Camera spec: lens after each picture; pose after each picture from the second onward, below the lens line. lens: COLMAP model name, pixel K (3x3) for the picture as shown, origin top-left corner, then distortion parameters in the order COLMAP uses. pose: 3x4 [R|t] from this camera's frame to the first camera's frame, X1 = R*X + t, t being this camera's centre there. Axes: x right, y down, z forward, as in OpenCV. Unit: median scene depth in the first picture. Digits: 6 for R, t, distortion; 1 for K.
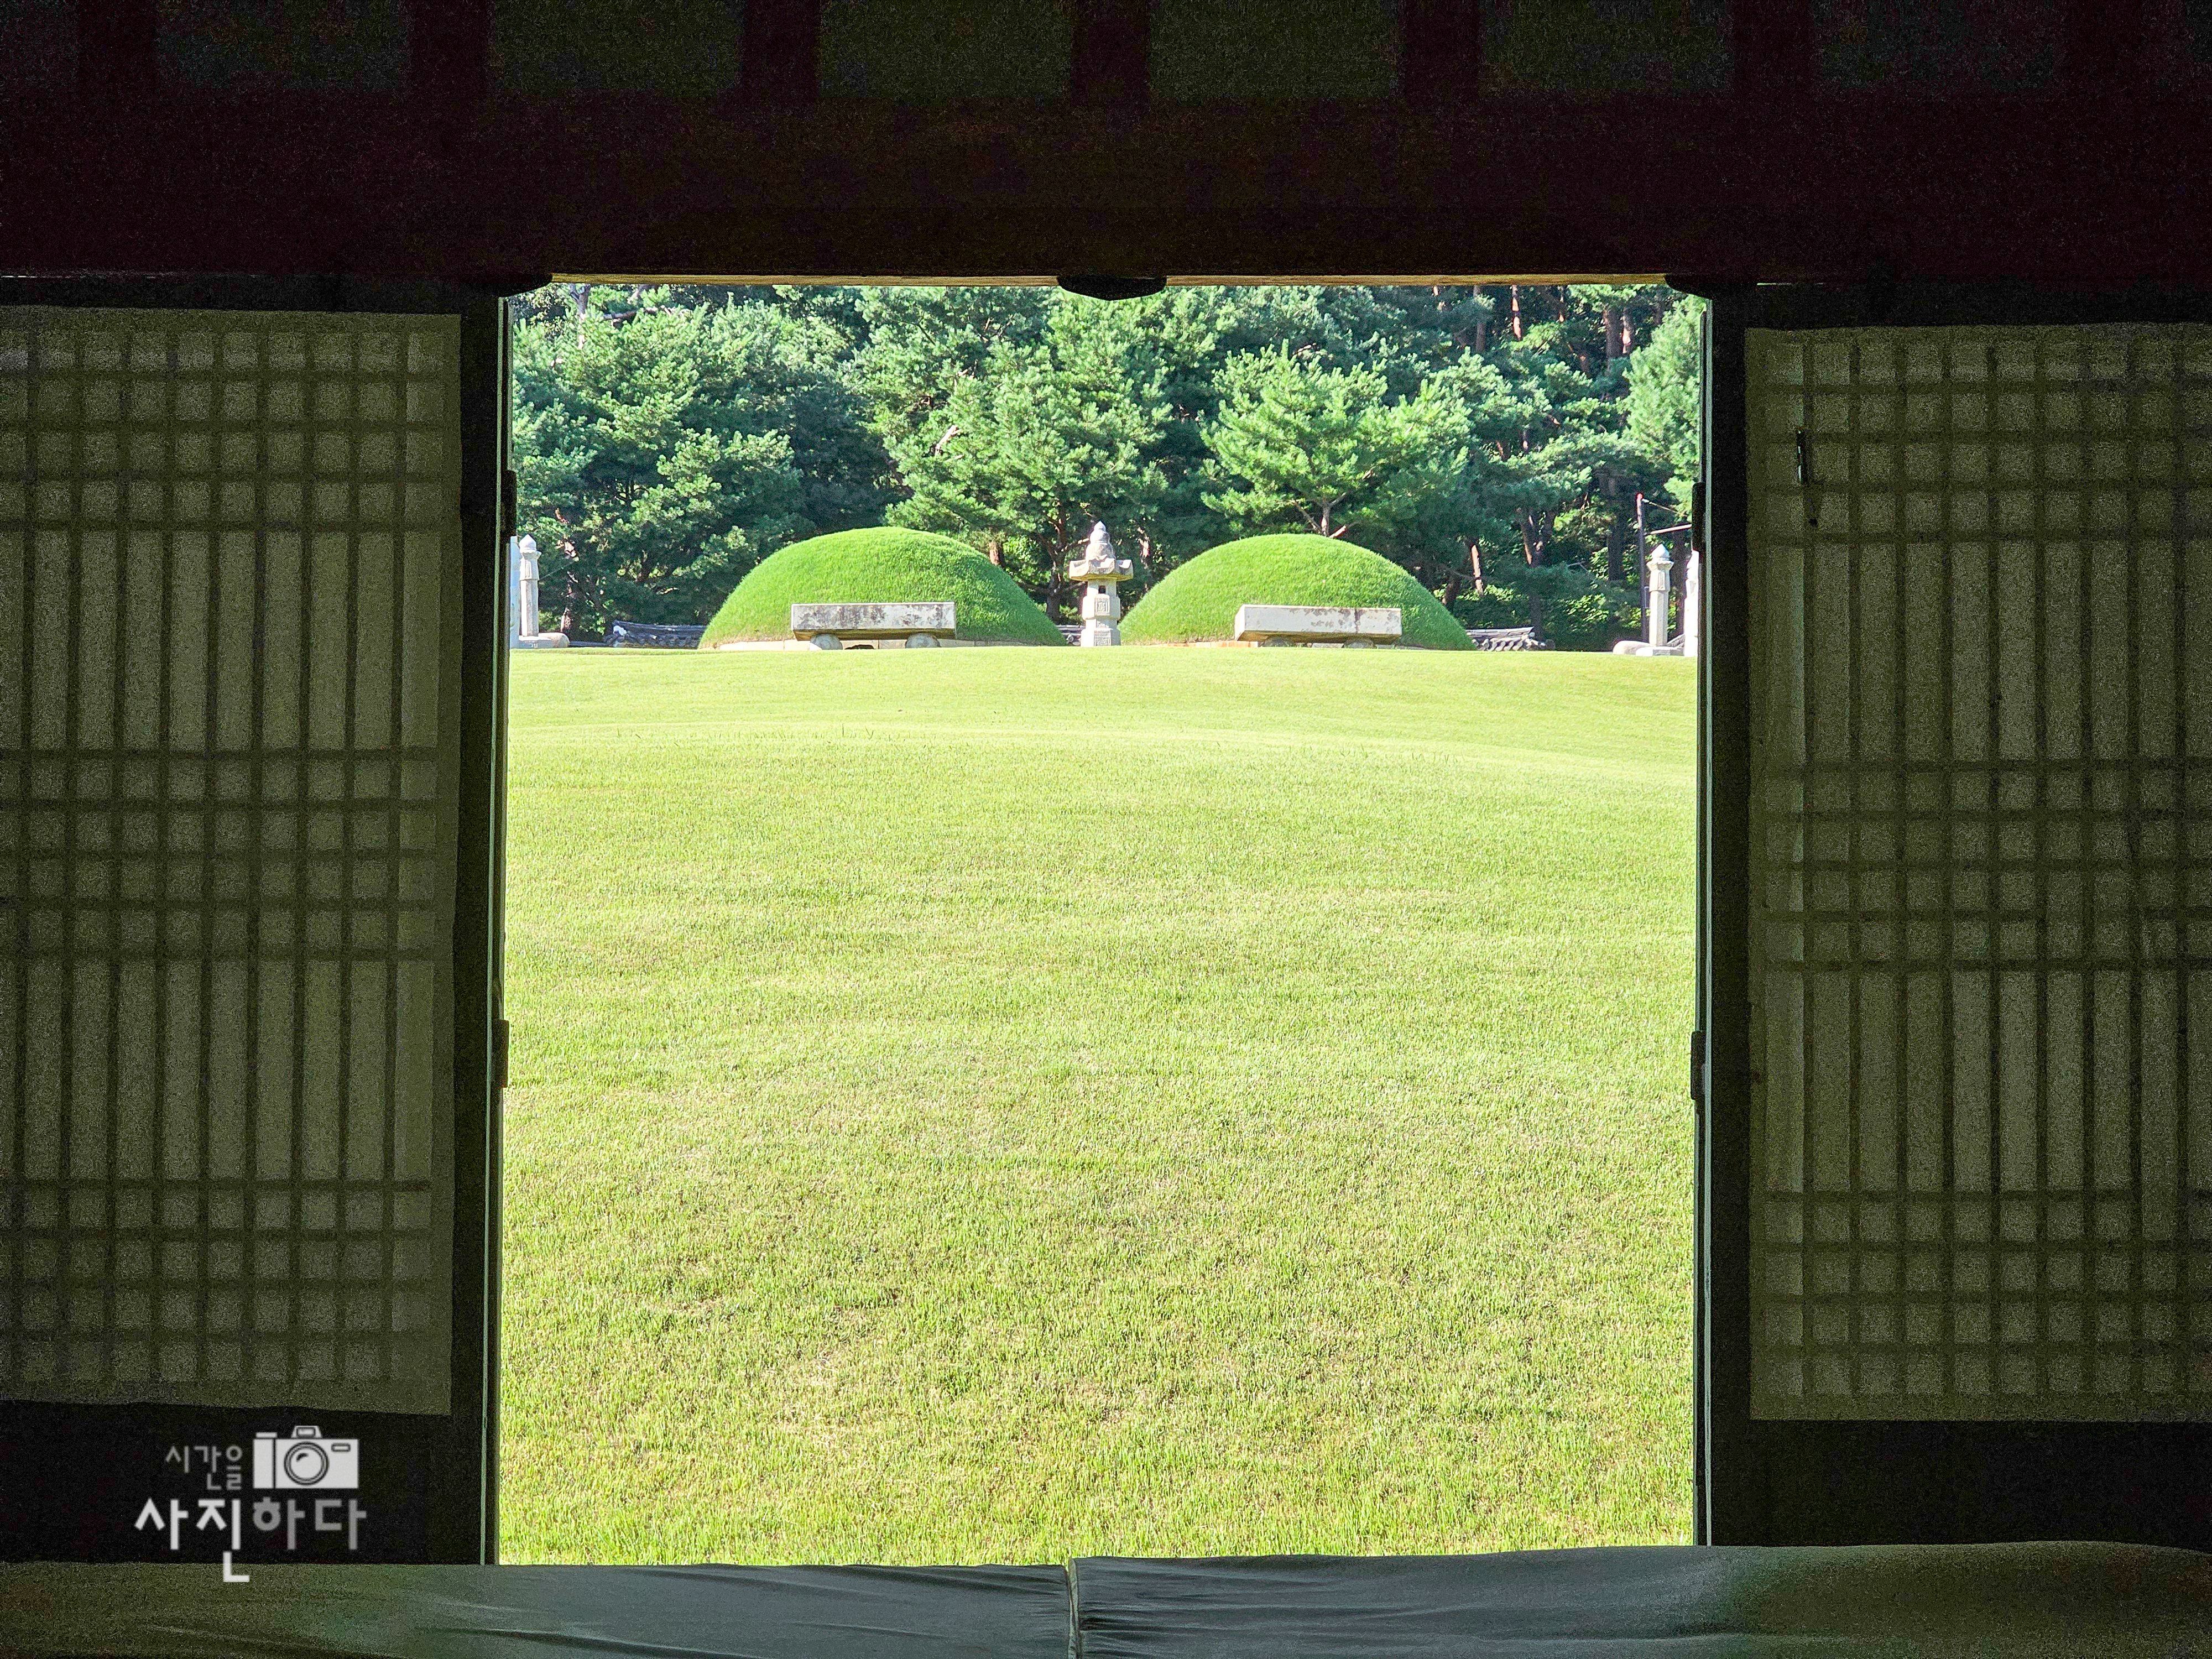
lens RADIAL K [[4500.2, 0, 1006.6], [0, 4500.2, 769.0], [0, 0, 1]] dist [-0.596971, 0.000000]
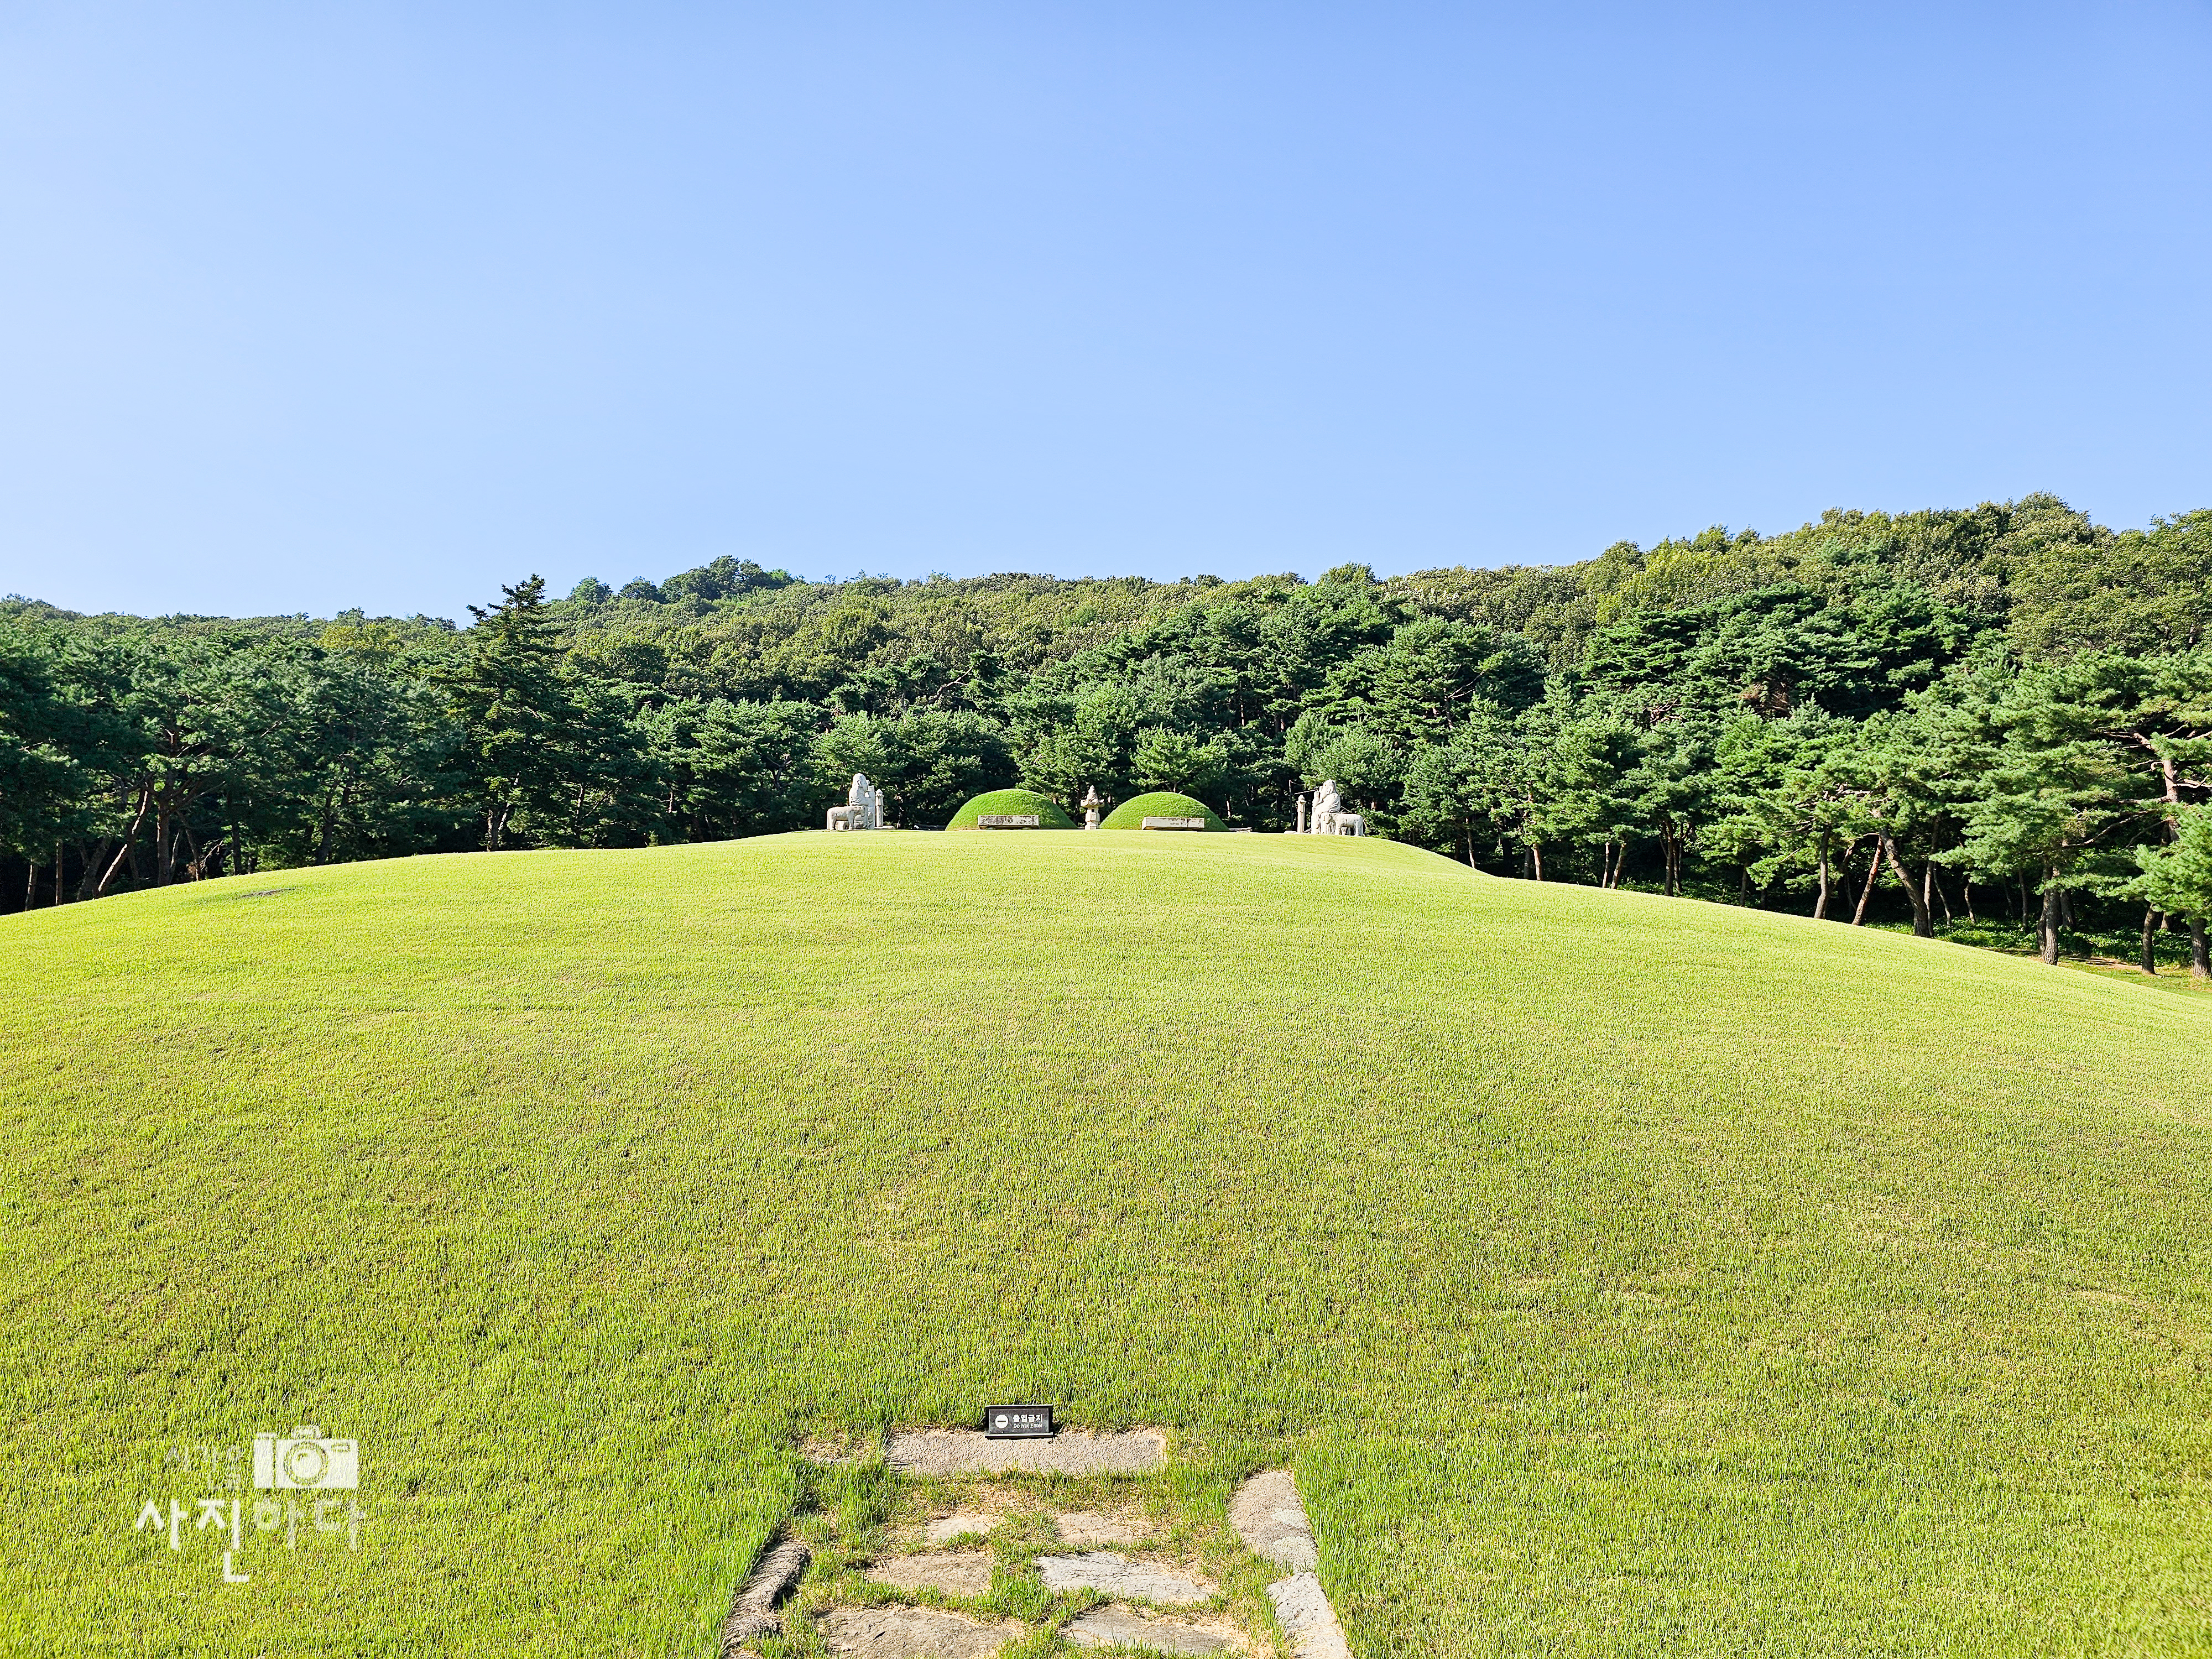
lens RADIAL K [[1457.3, 0, 1091.2], [0, 1457.3, 828.8], [0, 0, 1]] dist [-0.004903, -0.000931]
pose [[0.999827, 0.004411, 0.018058, 0.013251], [-0.003669, 0.999155, -0.040943, 0.022185], [-0.018223, 0.040869, 0.998998, 0.388358]]
